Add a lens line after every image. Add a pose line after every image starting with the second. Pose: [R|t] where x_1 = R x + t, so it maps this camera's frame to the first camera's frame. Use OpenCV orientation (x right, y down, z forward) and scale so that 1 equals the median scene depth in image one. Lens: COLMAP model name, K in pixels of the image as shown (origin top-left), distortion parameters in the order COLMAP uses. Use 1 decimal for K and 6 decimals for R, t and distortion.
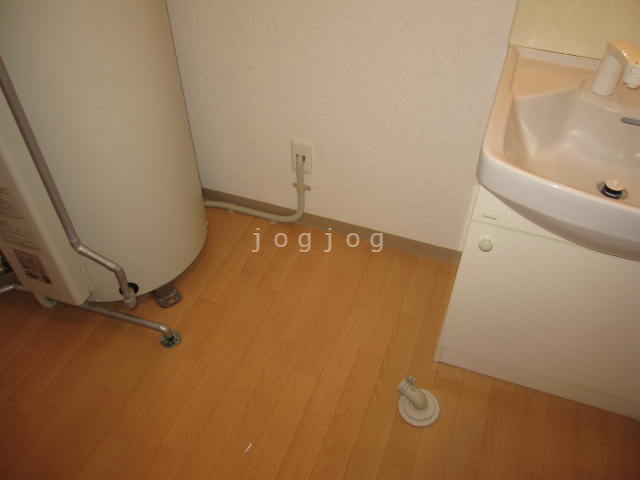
lens RADIAL K [[543.5, 0, 320.0], [0, 543.5, 240.0], [0, 0, 1]] dist [-0.055906, 0.006217]
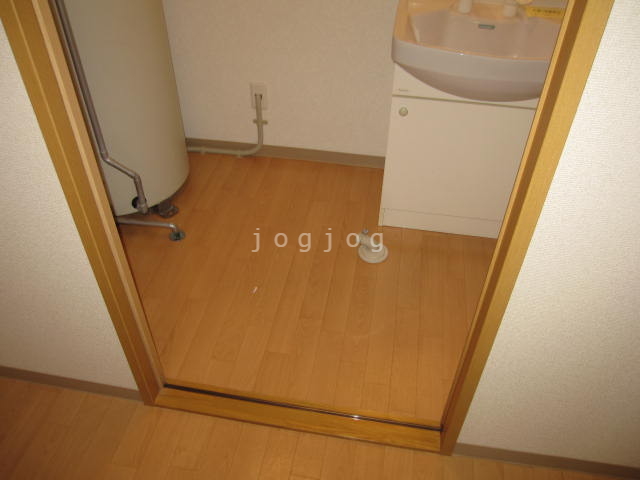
lens RADIAL K [[543.5, 0, 320.0], [0, 543.5, 240.0], [0, 0, 1]] dist [-0.055906, 0.006217]
pose [[0.981776, -0.116674, 0.150012, -0.128869], [0.124275, 0.991346, -0.042305, 0.270233], [-0.143778, 0.060177, 0.987779, -0.293840]]
